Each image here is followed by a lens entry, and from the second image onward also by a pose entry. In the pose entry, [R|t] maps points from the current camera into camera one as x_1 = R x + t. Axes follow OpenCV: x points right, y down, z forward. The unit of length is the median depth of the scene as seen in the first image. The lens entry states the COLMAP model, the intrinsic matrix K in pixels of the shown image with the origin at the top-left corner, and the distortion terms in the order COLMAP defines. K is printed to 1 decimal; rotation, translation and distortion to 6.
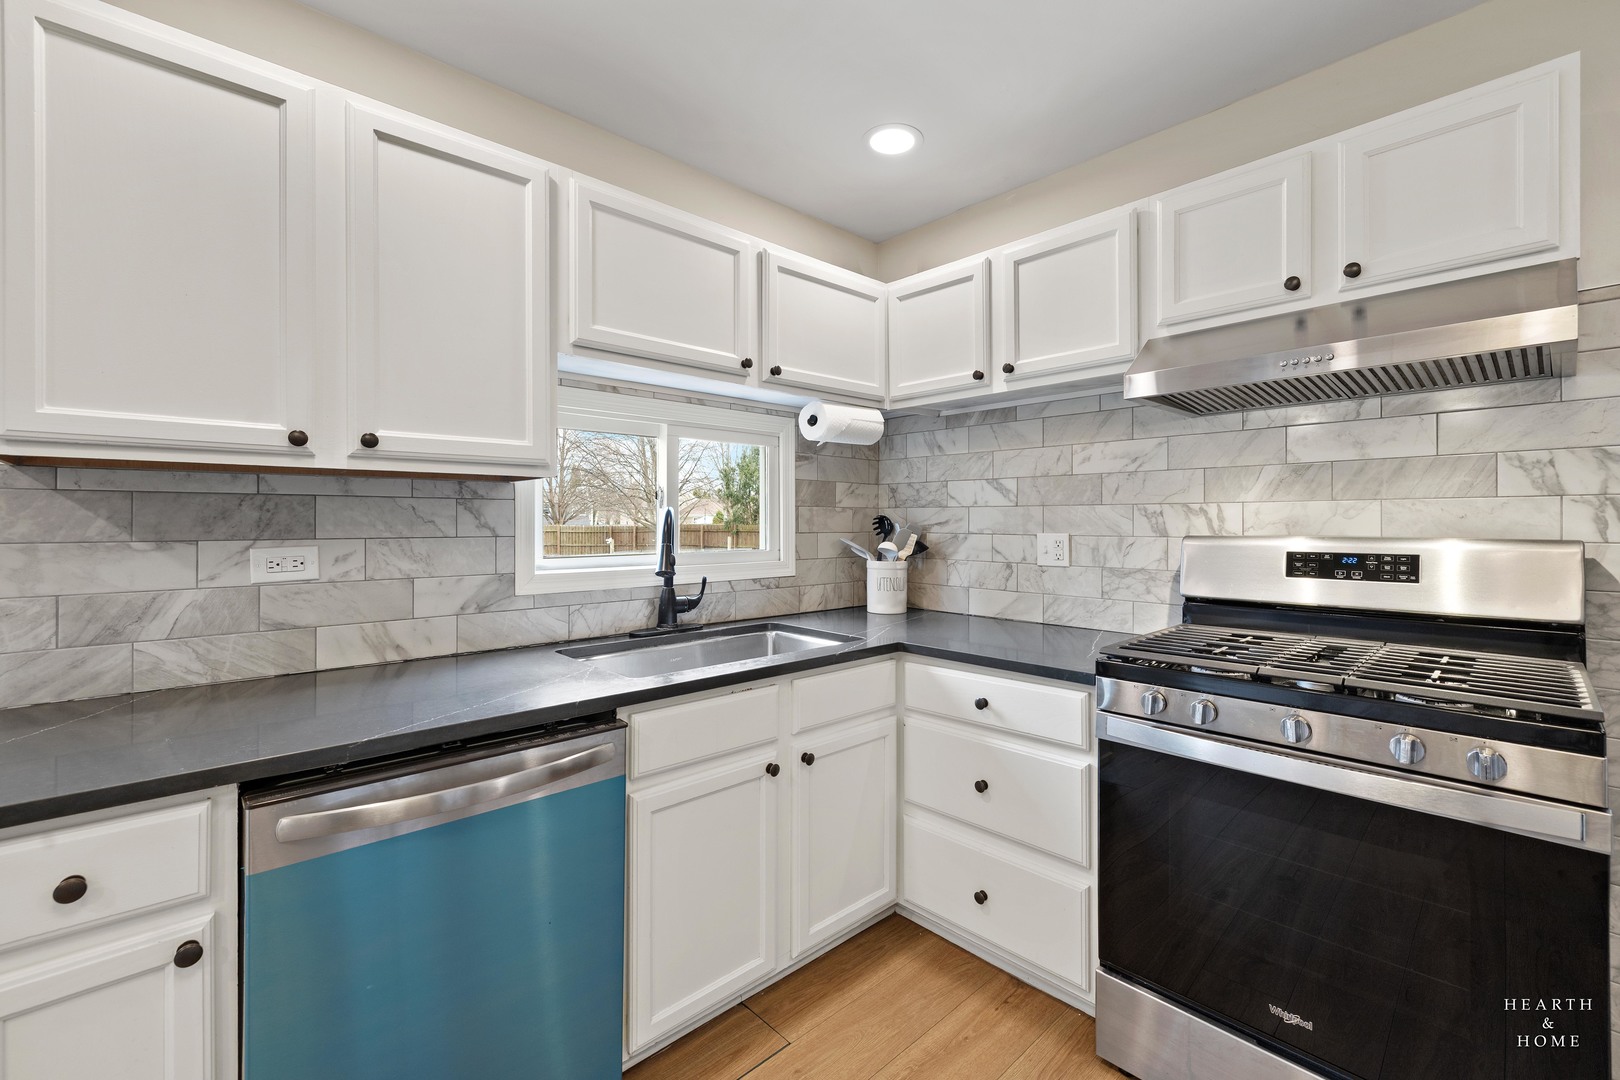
lens RADIAL K [[689.1, 0, 815.8], [0, 689.1, 519.8], [0, 0, 1]] dist [0.001091, 0.000604]
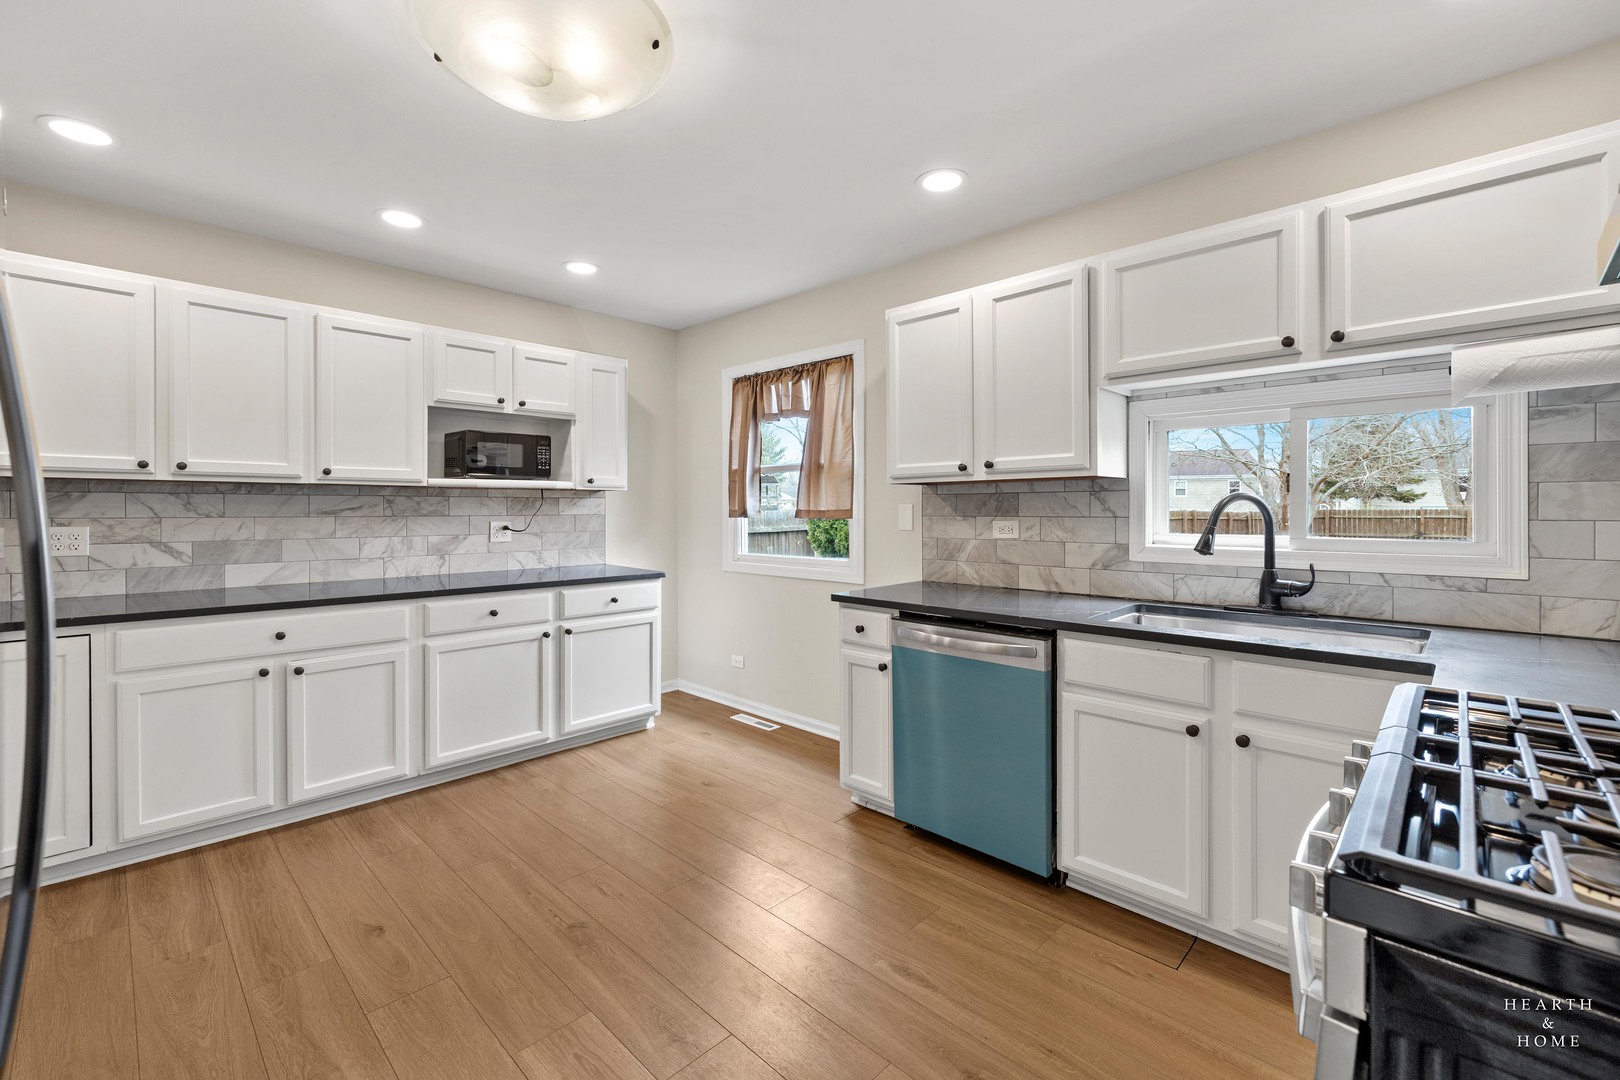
lens RADIAL K [[689.1, 0, 795.3], [0, 689.1, 510.1], [0, 0, 1]] dist [0.001091, 0.000604]
pose [[0.031966, 0.000602, -0.999489, 0.878519], [0.005972, 0.999982, 0.000793, 0.004417], [0.999471, -0.005994, 0.031962, 0.285032]]
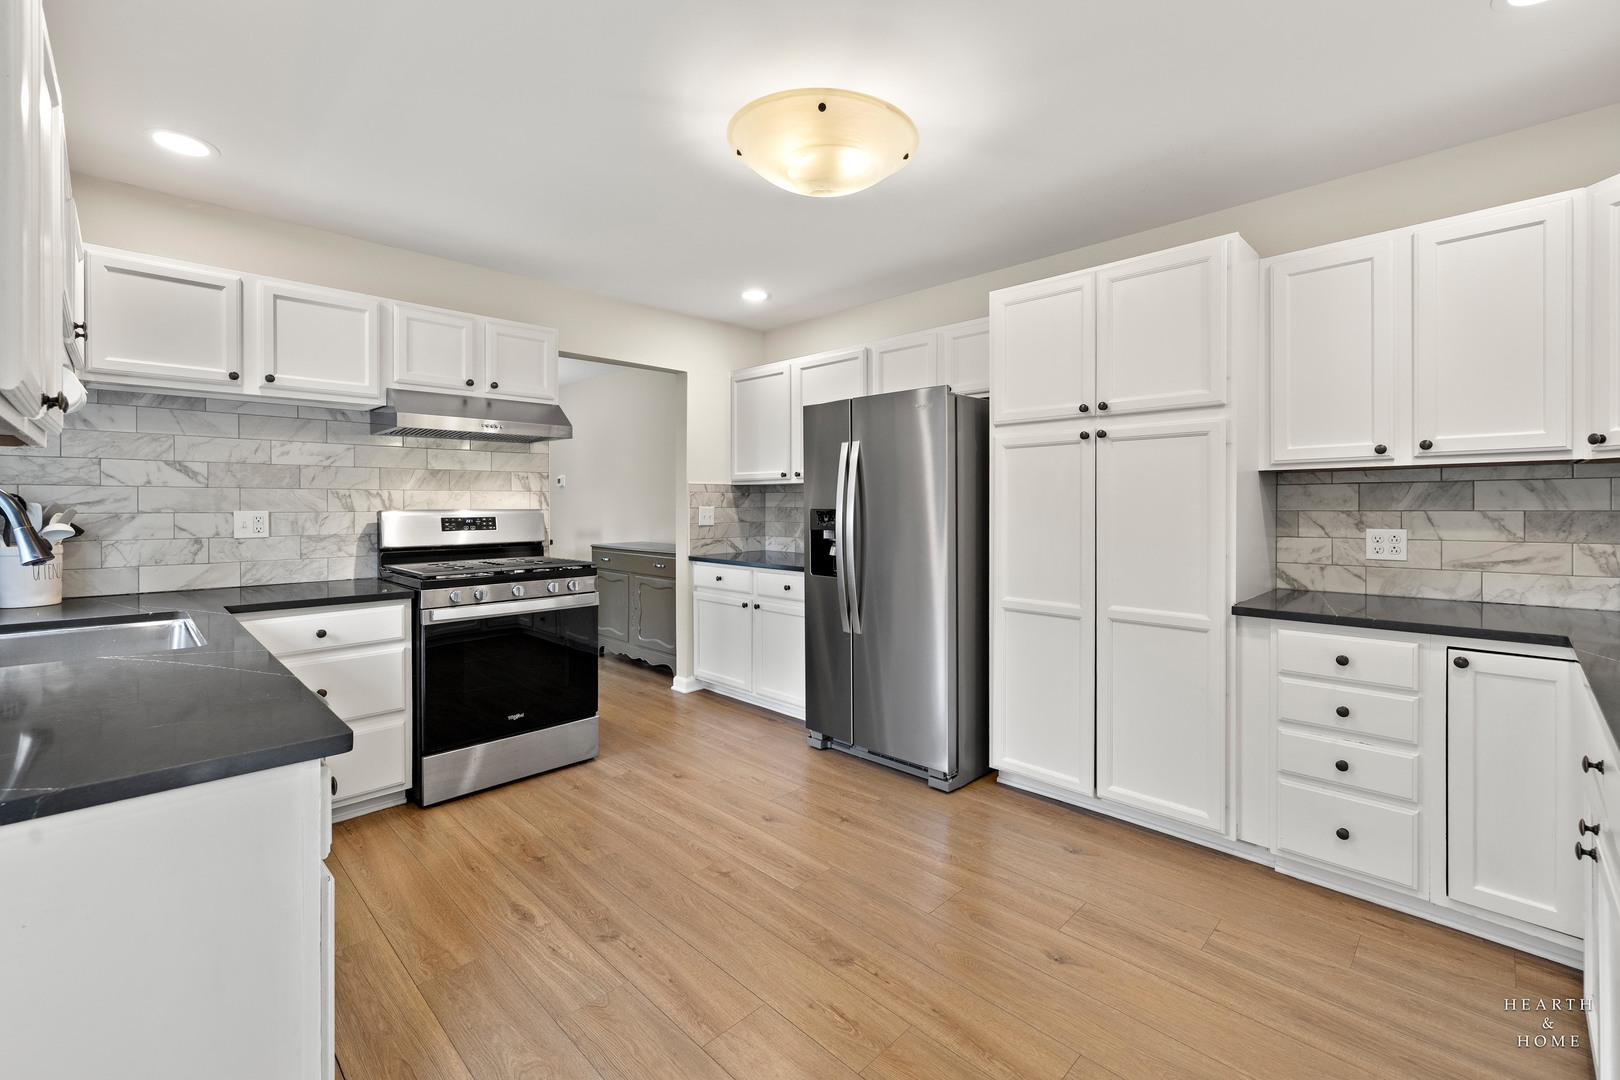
lens RADIAL K [[689.1, 0, 800.0], [0, 689.1, 508.4], [0, 0, 1]] dist [0.001091, 0.000604]
pose [[-0.026695, -0.007734, 0.999614, -1.076898], [-0.003211, 0.999966, 0.007651, 0.003172], [-0.999638, -0.003005, -0.026719, 0.076024]]
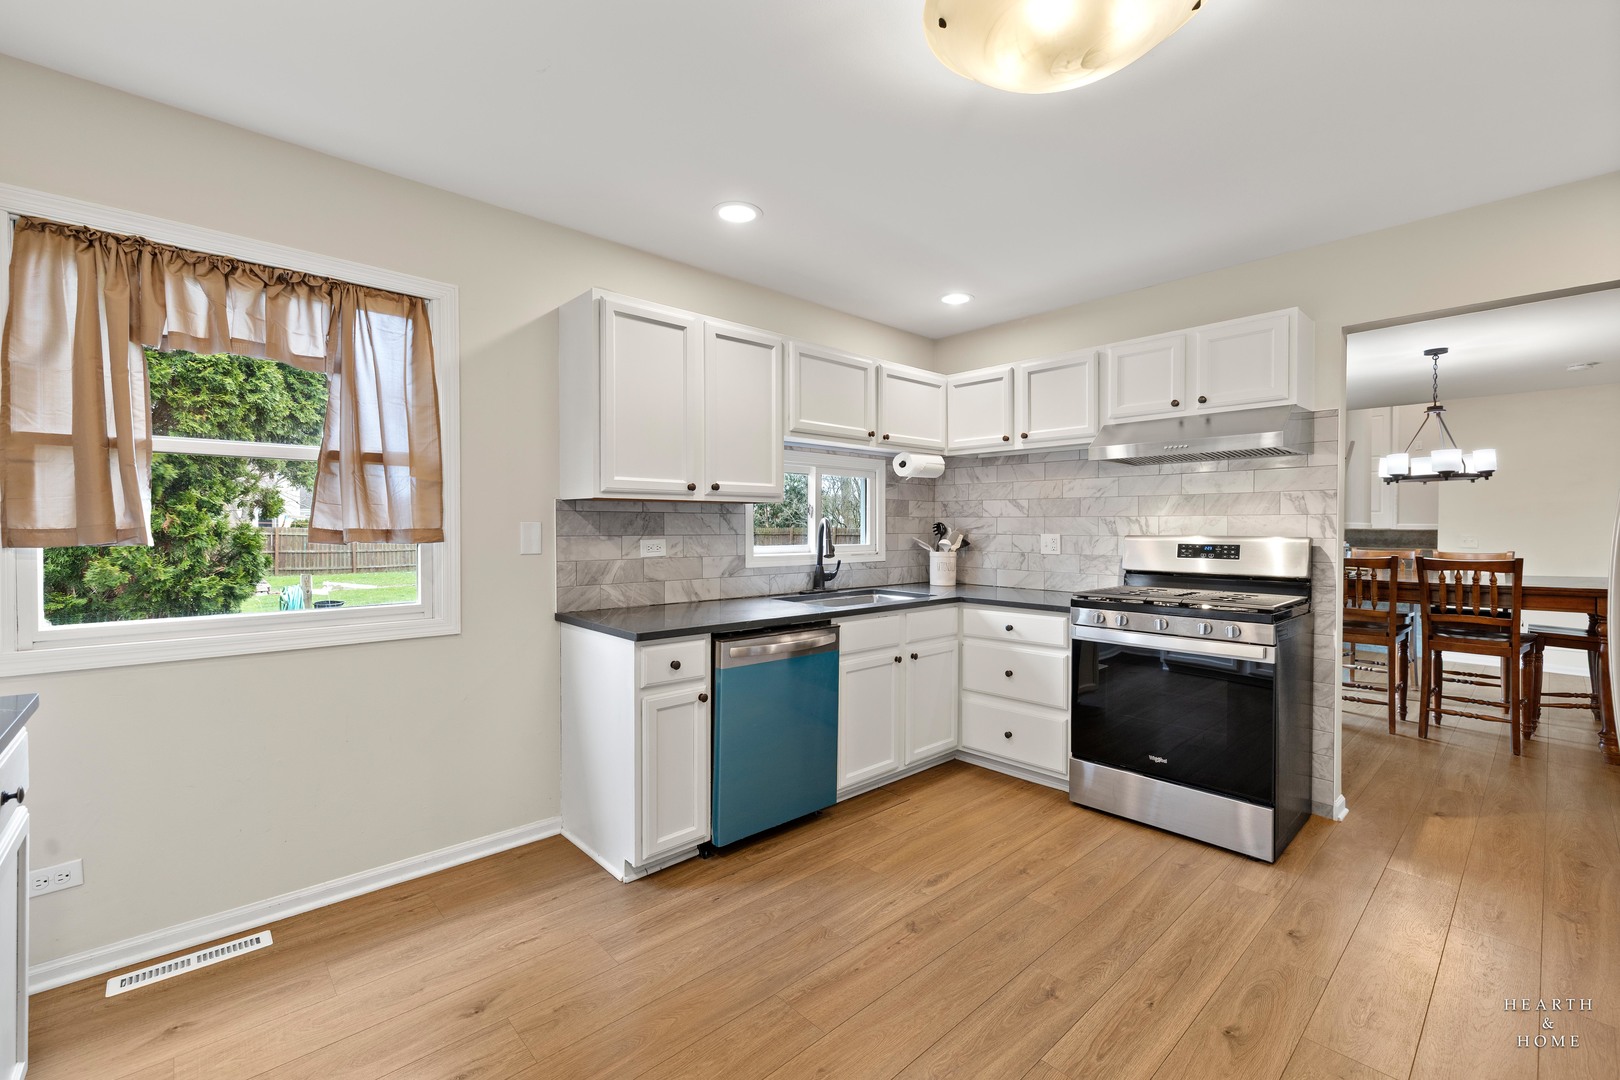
lens RADIAL K [[689.1, 0, 815.5], [0, 689.1, 532.5], [0, 0, 1]] dist [0.001091, 0.000604]
pose [[0.999988, 0.002581, -0.004202, -0.240739], [-0.002524, 0.999907, 0.013415, -0.005295], [0.004237, -0.013405, 0.999901, -0.743767]]
